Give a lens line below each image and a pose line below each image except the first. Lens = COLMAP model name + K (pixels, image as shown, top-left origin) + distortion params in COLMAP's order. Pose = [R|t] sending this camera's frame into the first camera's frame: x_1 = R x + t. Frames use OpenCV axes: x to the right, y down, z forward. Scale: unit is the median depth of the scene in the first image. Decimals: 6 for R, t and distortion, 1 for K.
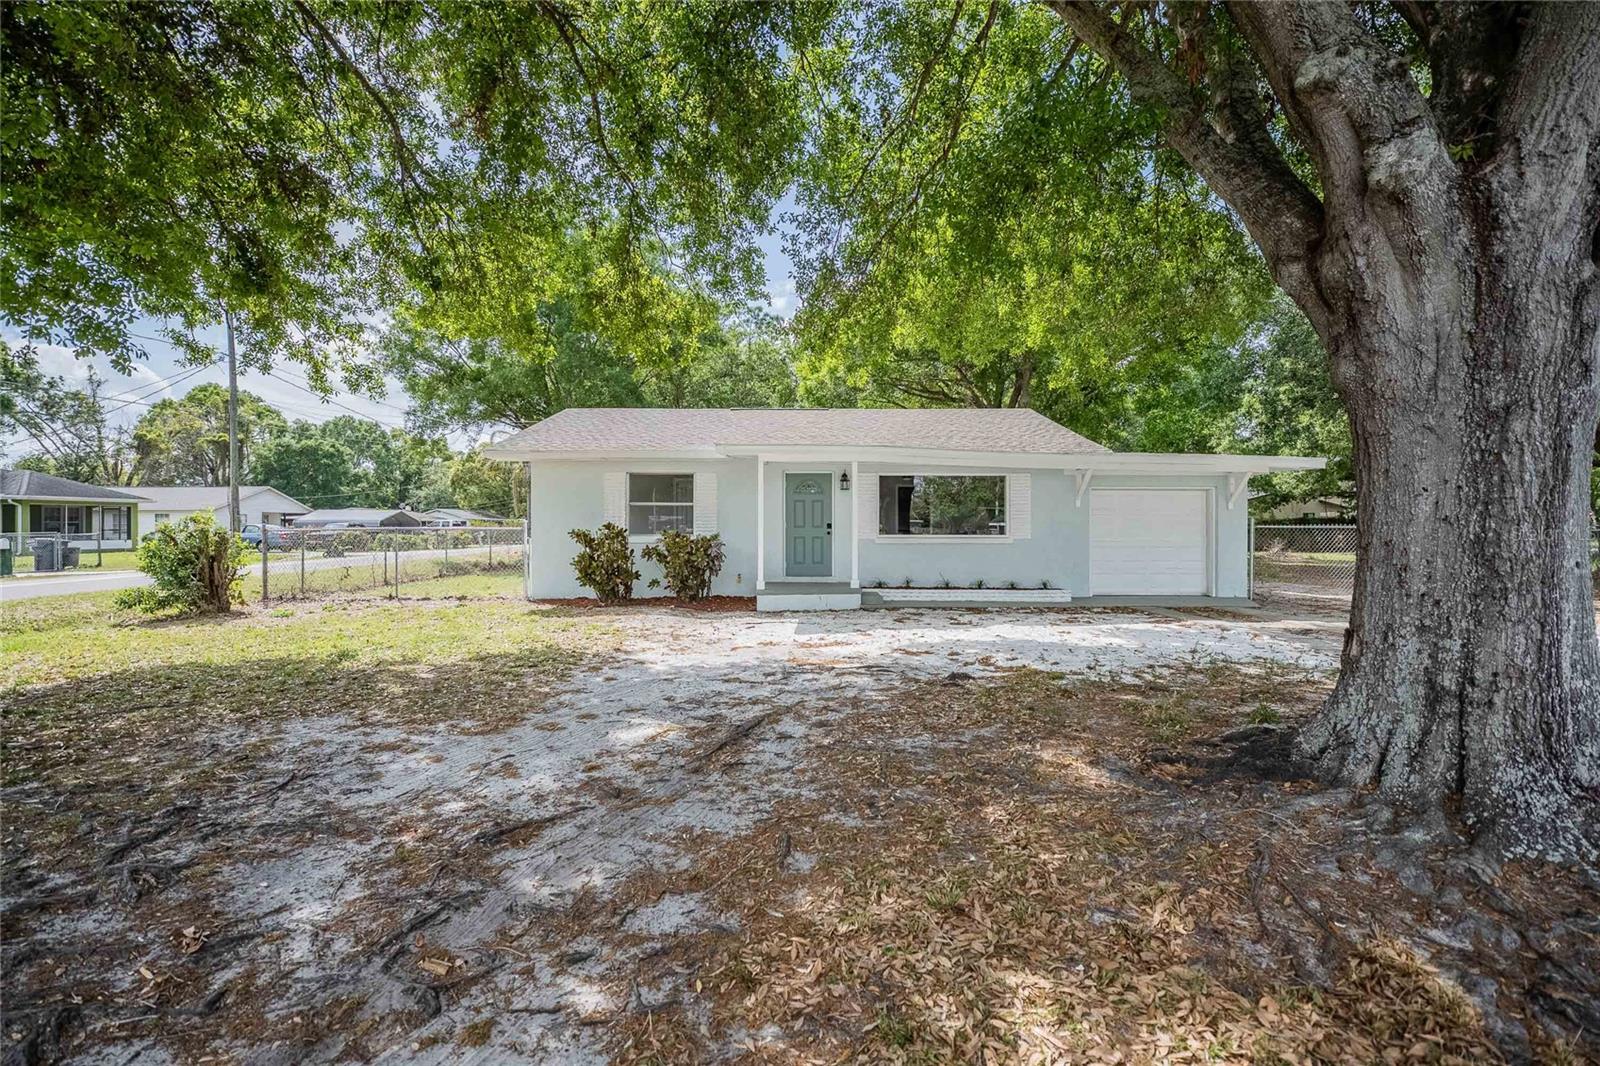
lens RADIAL K [[712.2, 0, 765.2], [0, 712.2, 528.4], [0, 0, 1]] dist [0.000428, -0.000069]
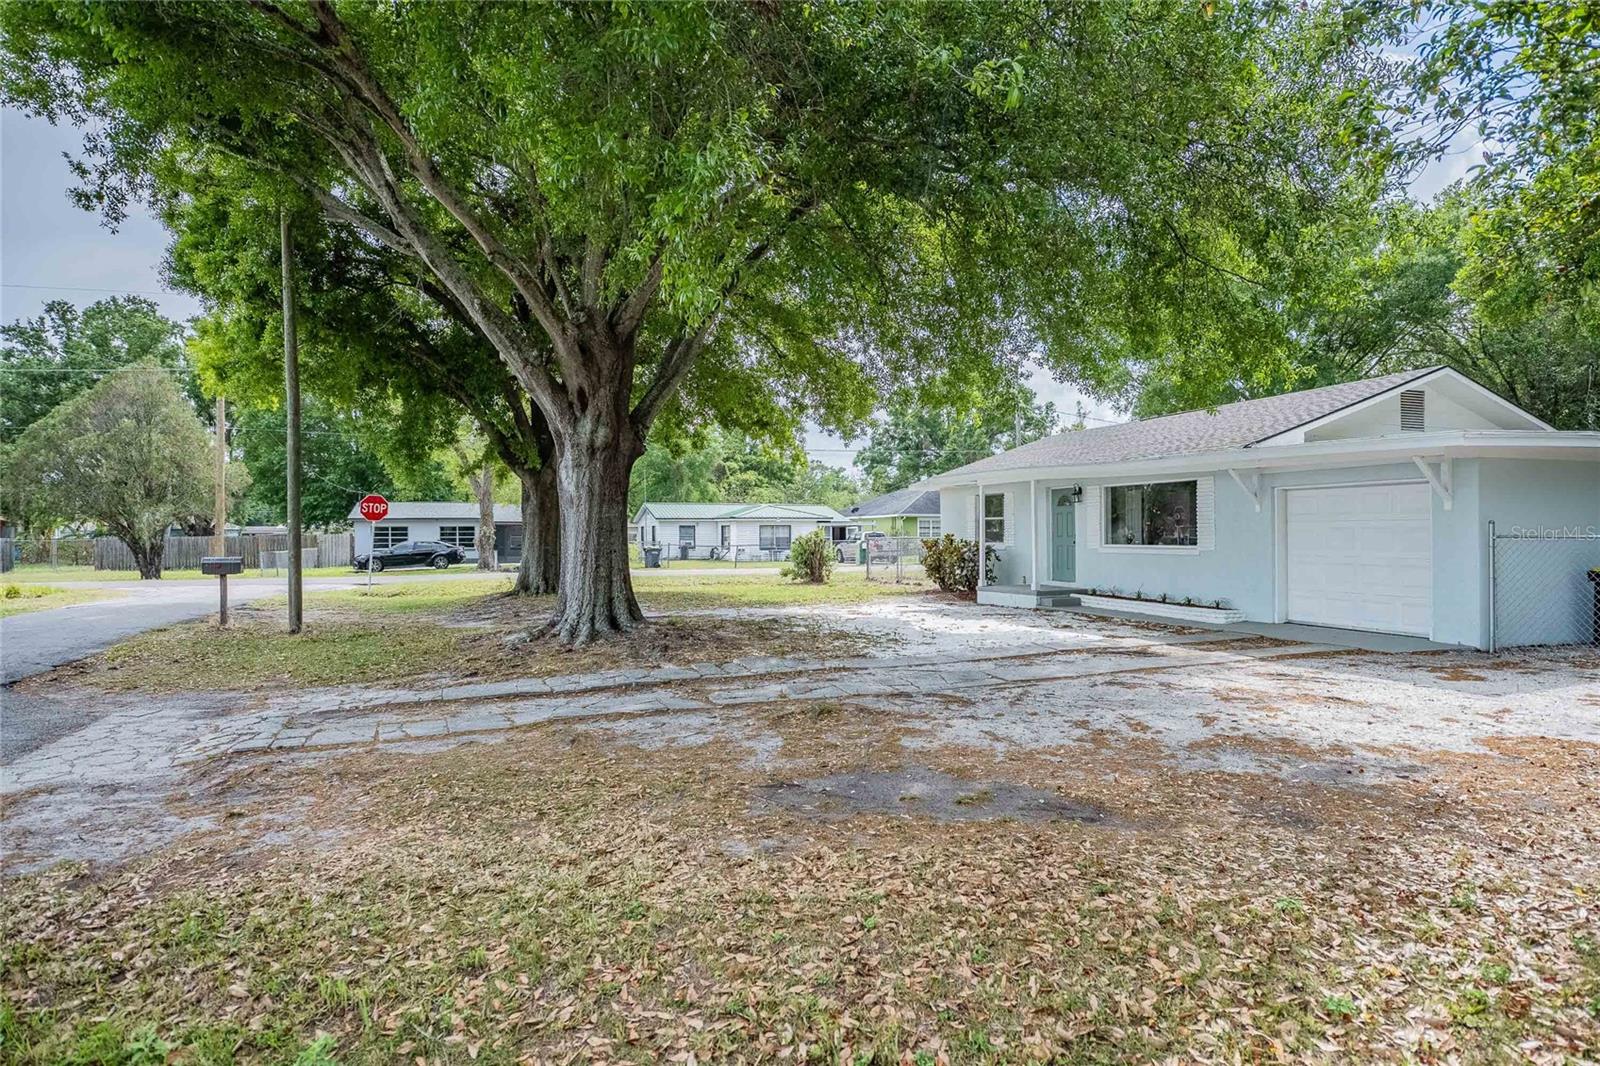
lens RADIAL K [[841.1, 0, 800.0], [0, 841.1, 533.0], [0, 0, 1]] dist [0.000168, 0.000021]
pose [[0.348192, -0.003290, -0.937418, 1.161309], [0.002860, 0.999993, -0.002447, -0.005954], [0.937419, -0.001829, 0.348199, 0.163000]]
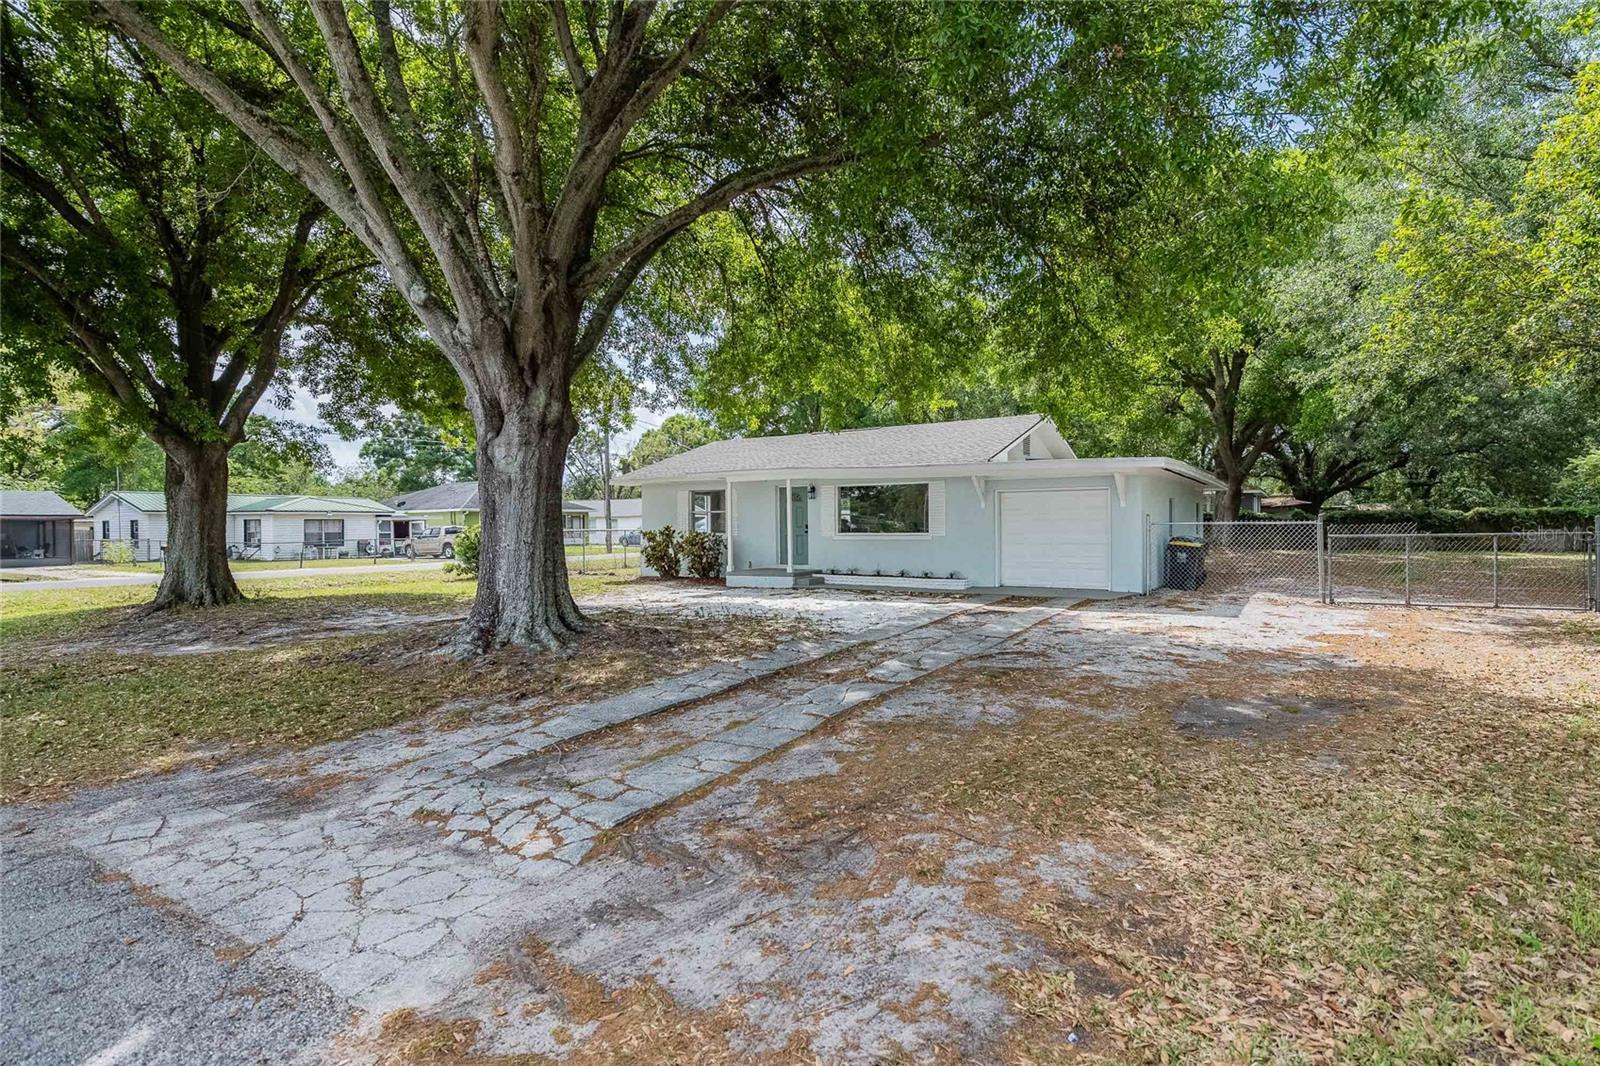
lens RADIAL K [[748.9, 0, 800.0], [0, 748.9, 533.0], [0, 0, 1]] dist [-0.000200, -0.000057]
pose [[0.850605, -0.003242, -0.525794, 0.820075], [0.008420, 0.999937, 0.007457, -0.001899], [0.525737, -0.010770, 0.850579, -0.186303]]
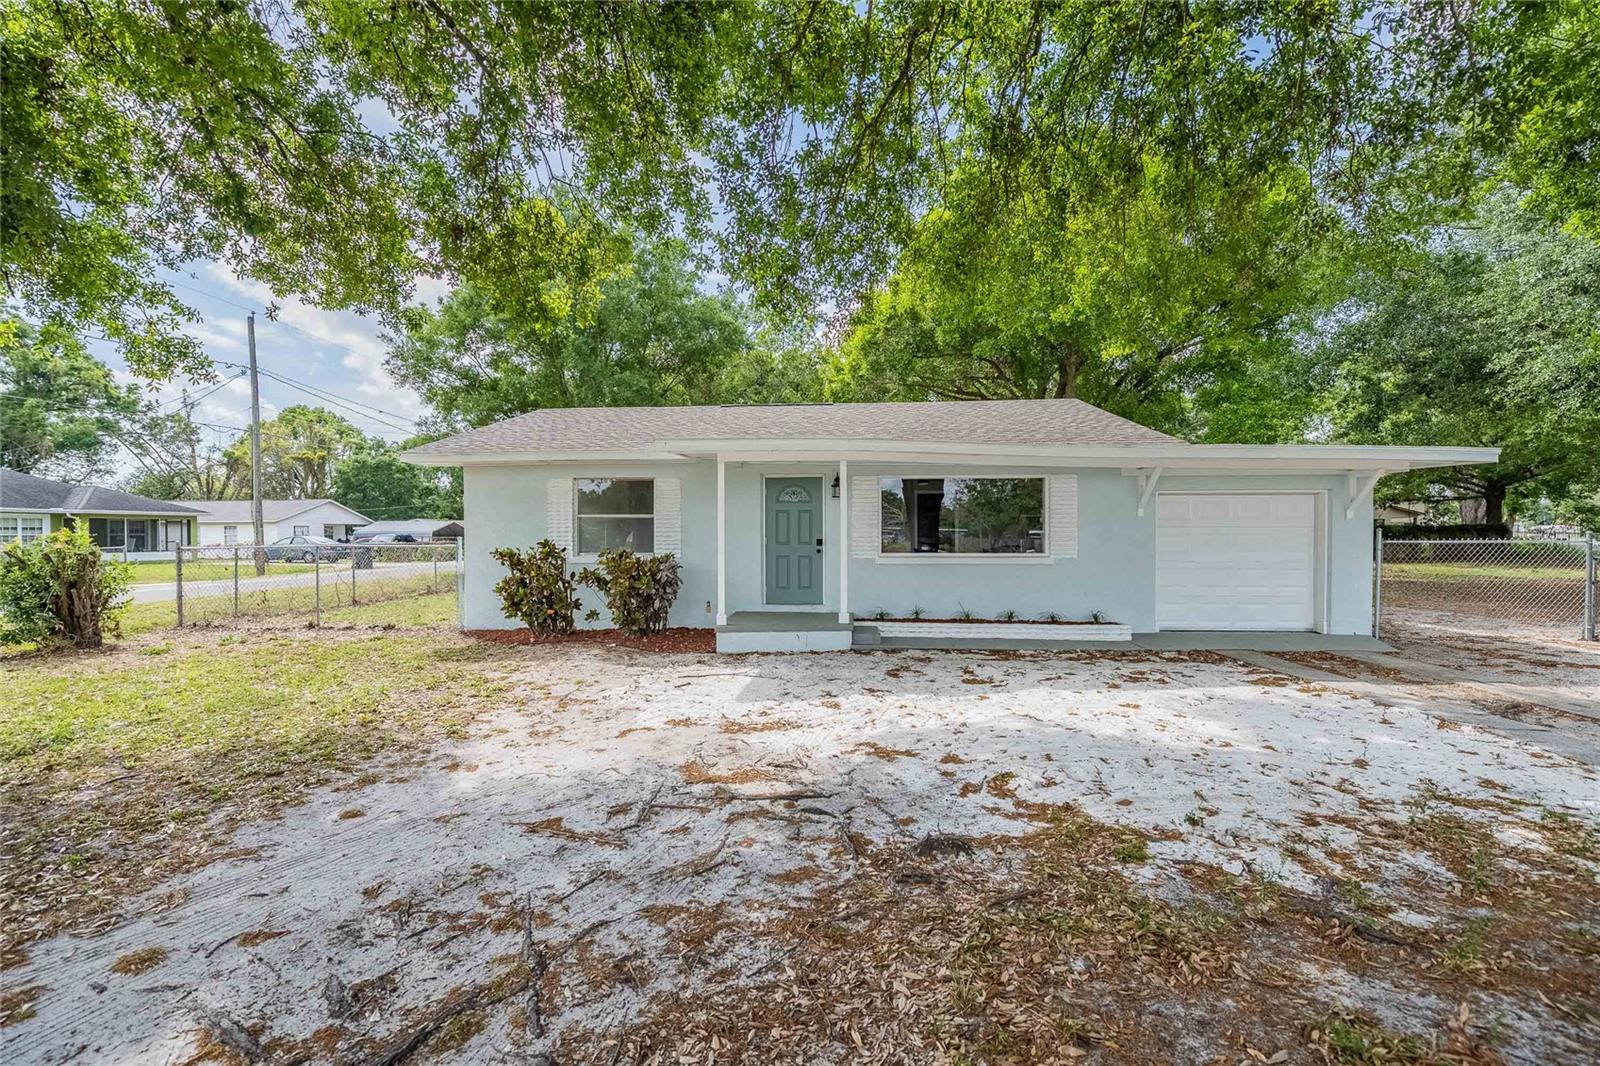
lens RADIAL K [[669.1, 0, 765.2], [0, 669.1, 540.4], [0, 0, 1]] dist [-0.002326, -0.000157]
pose [[0.996974, -0.002487, -0.077697, 0.089617], [0.003045, 0.999970, 0.007064, -0.011294], [0.077678, -0.007279, 0.996952, 0.244509]]
